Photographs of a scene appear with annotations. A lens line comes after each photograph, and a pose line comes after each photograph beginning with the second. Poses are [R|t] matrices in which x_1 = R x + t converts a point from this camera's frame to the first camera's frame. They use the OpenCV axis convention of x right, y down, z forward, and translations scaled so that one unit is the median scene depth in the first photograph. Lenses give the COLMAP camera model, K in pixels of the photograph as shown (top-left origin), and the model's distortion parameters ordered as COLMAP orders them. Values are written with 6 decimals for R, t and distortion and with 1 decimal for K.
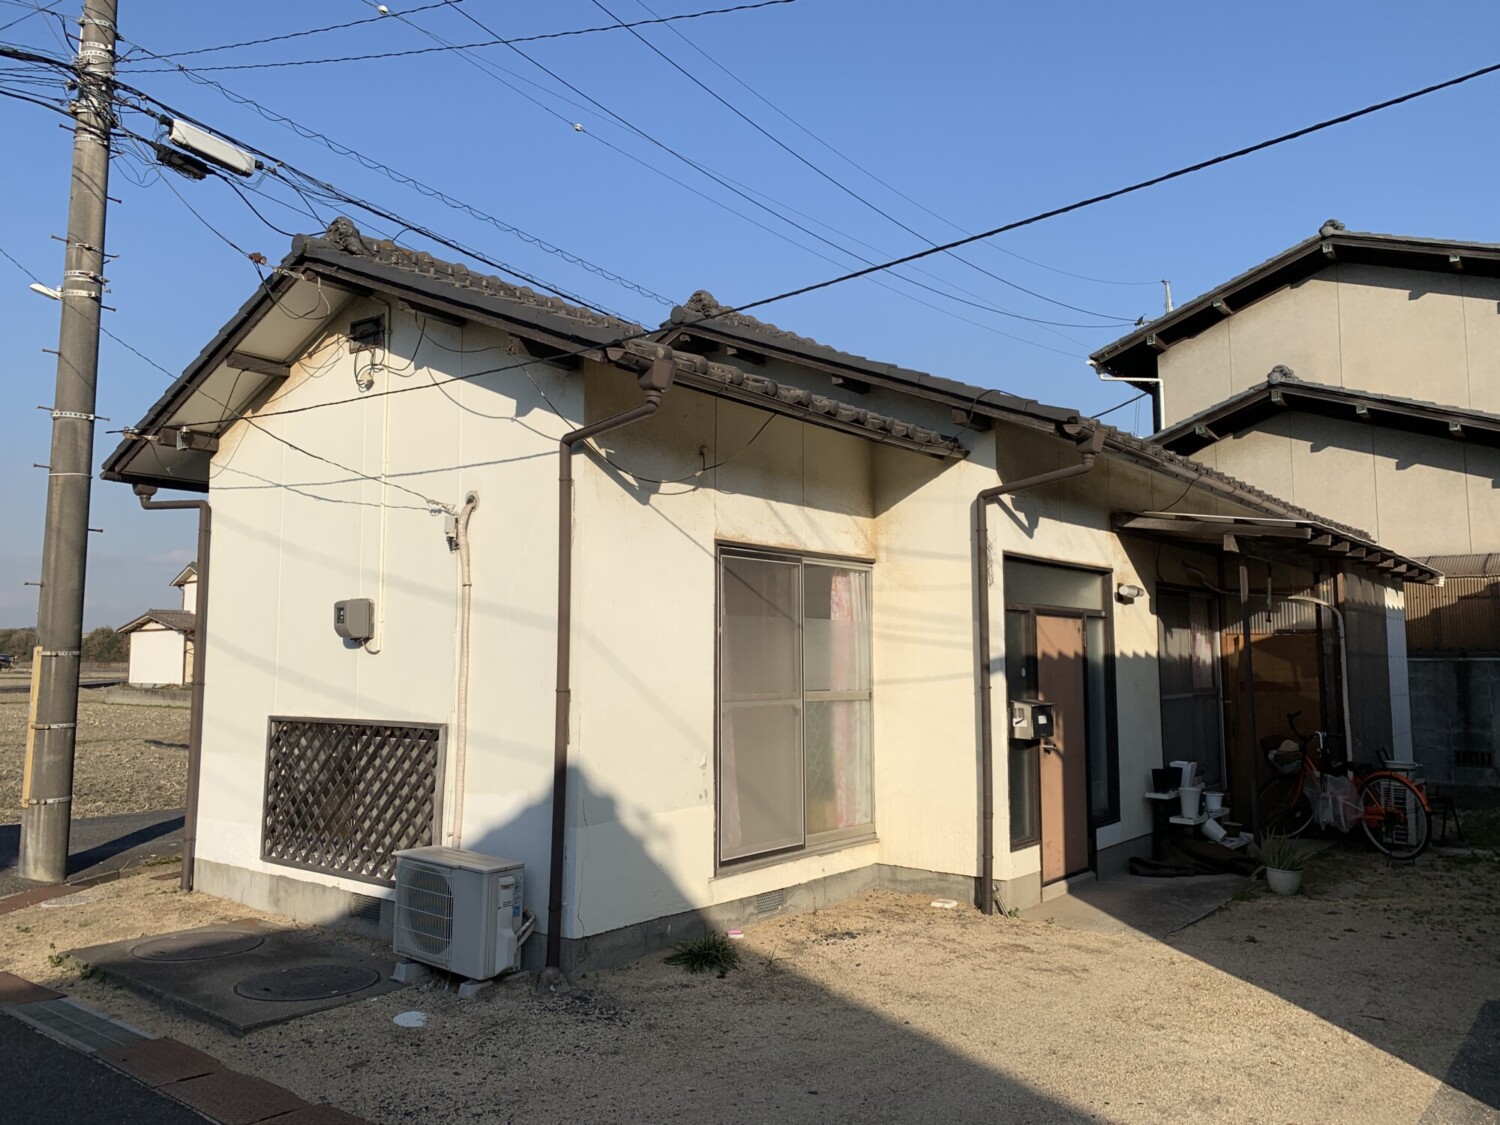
lens RADIAL K [[1162.7, 0, 750.0], [0, 1162.7, 562.5], [0, 0, 1]] dist [-0.007978, 0.009338]
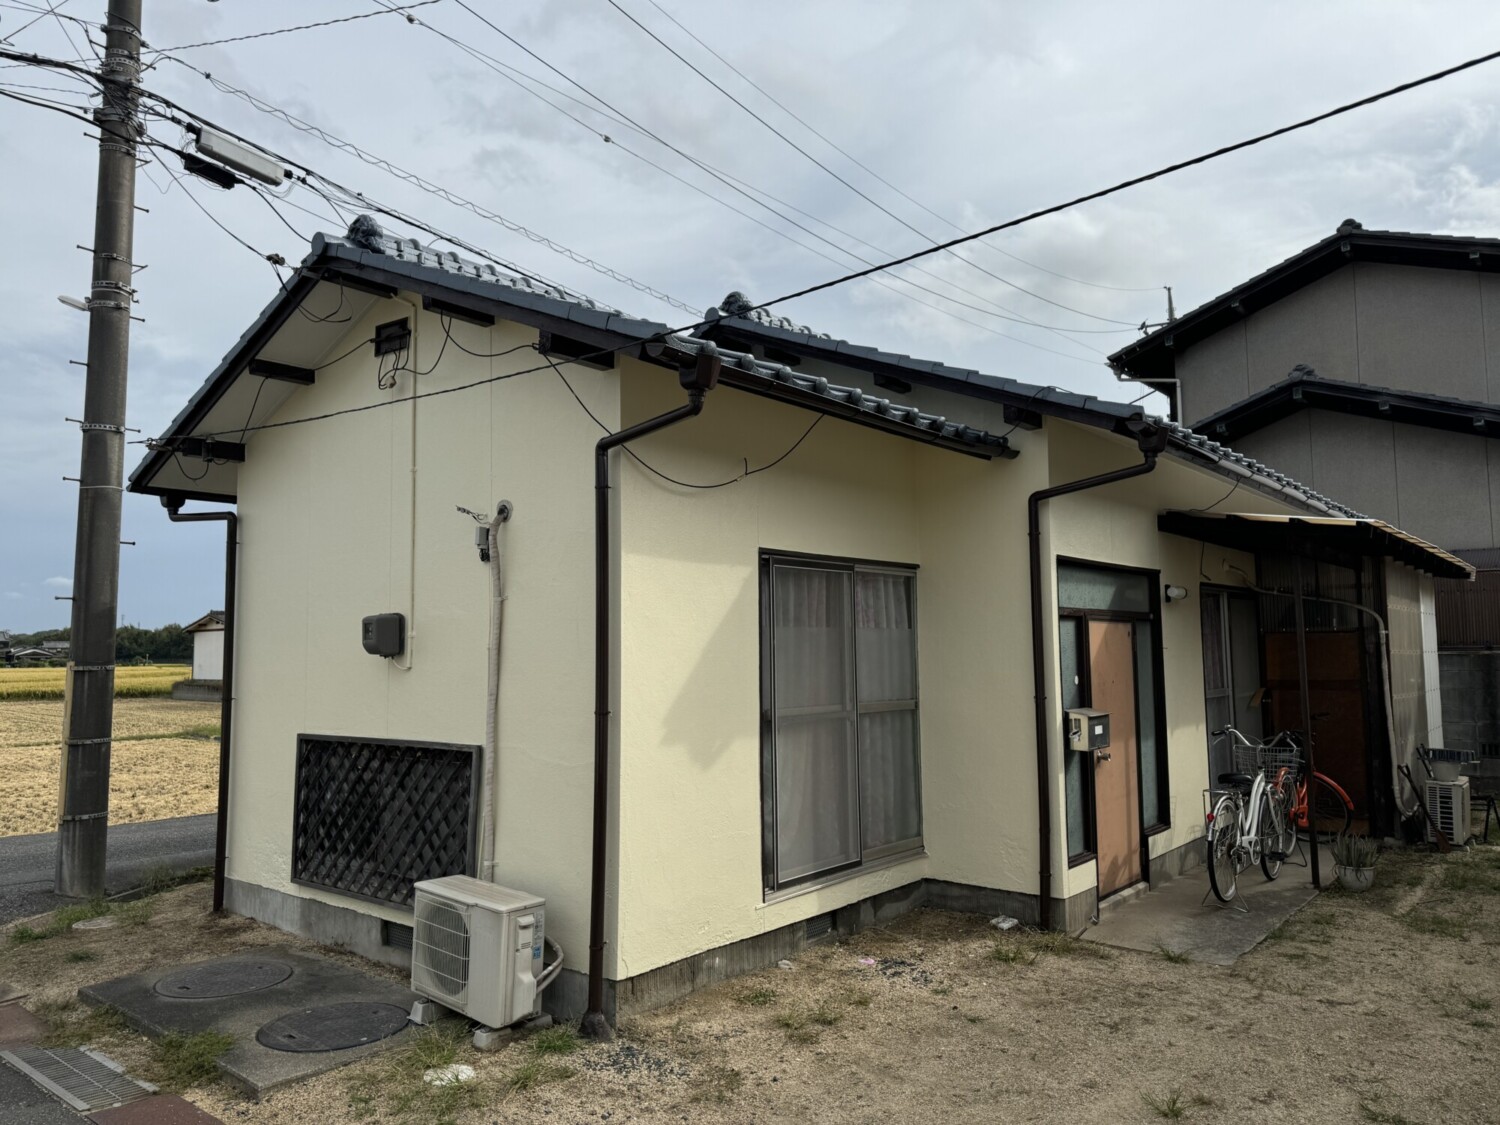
lens RADIAL K [[1051.6, 0, 750.0], [0, 1051.6, 562.5], [0, 0, 1]] dist [0.002327, -0.004440]
pose [[0.999842, -0.011787, -0.013335, -0.021718], [0.011857, 0.999916, 0.005144, -0.010475], [0.013273, -0.005302, 0.999898, 0.117054]]
